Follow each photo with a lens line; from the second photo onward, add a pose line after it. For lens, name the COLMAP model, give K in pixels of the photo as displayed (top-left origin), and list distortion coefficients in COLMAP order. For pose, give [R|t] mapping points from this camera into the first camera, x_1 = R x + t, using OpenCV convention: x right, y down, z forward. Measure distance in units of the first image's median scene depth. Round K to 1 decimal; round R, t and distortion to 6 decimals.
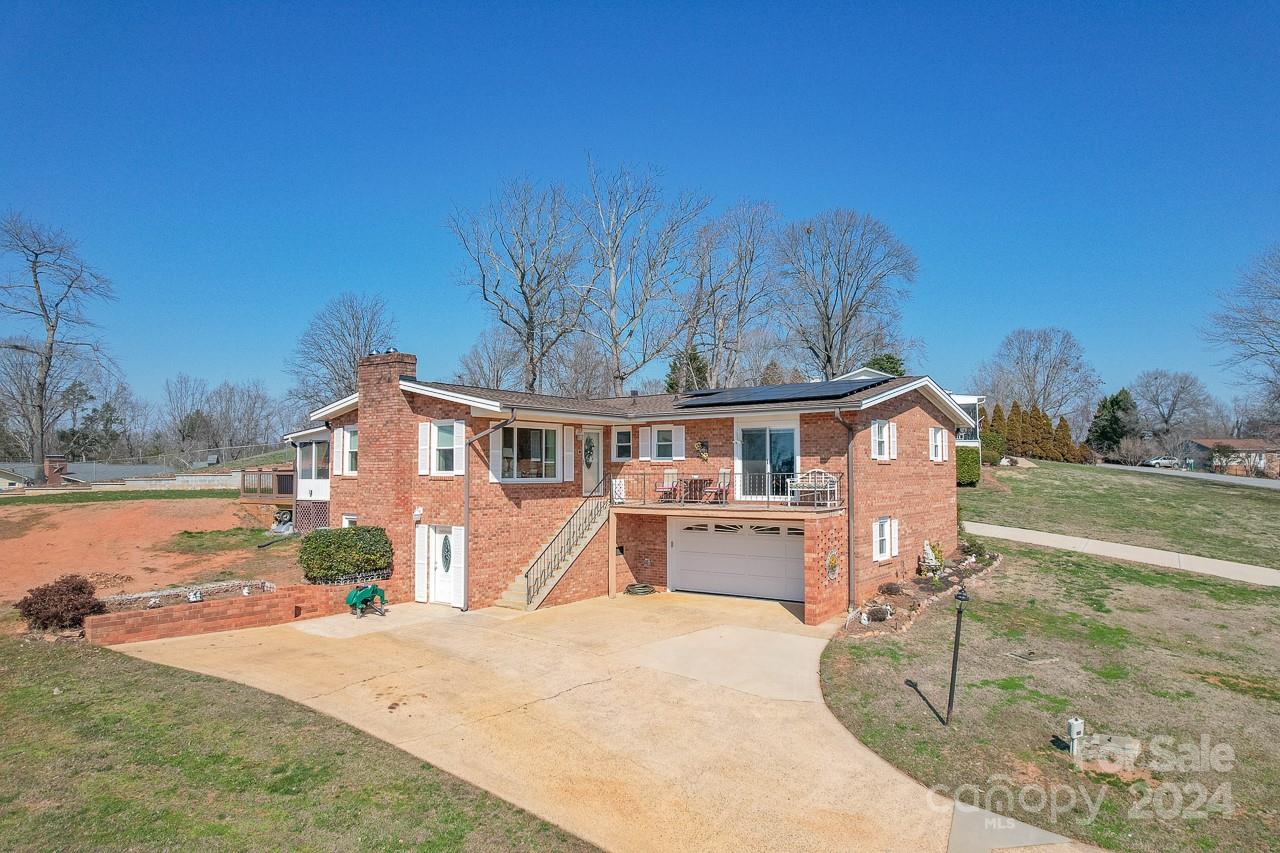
lens RADIAL K [[822.3, 0, 647.0], [0, 822.3, 430.3], [0, 0, 1]] dist [-0.082009, 0.079476]
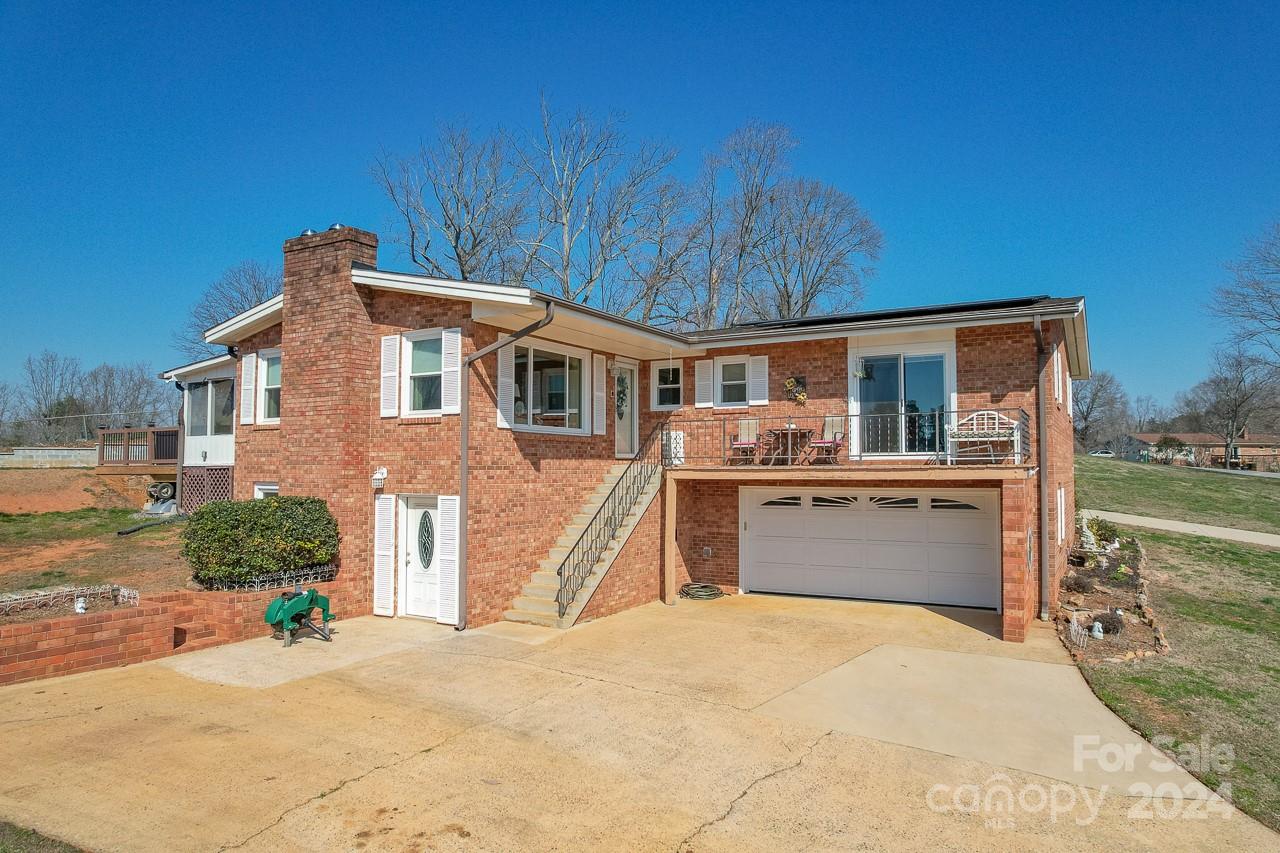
lens RADIAL K [[822.3, 0, 647.0], [0, 822.3, 430.3], [0, 0, 1]] dist [-0.082009, 0.079476]
pose [[0.994006, 0.008220, 0.109017, -0.141380], [-0.008253, 0.999966, -0.000153, 0.062985], [-0.109015, -0.000748, 0.994040, 0.339834]]
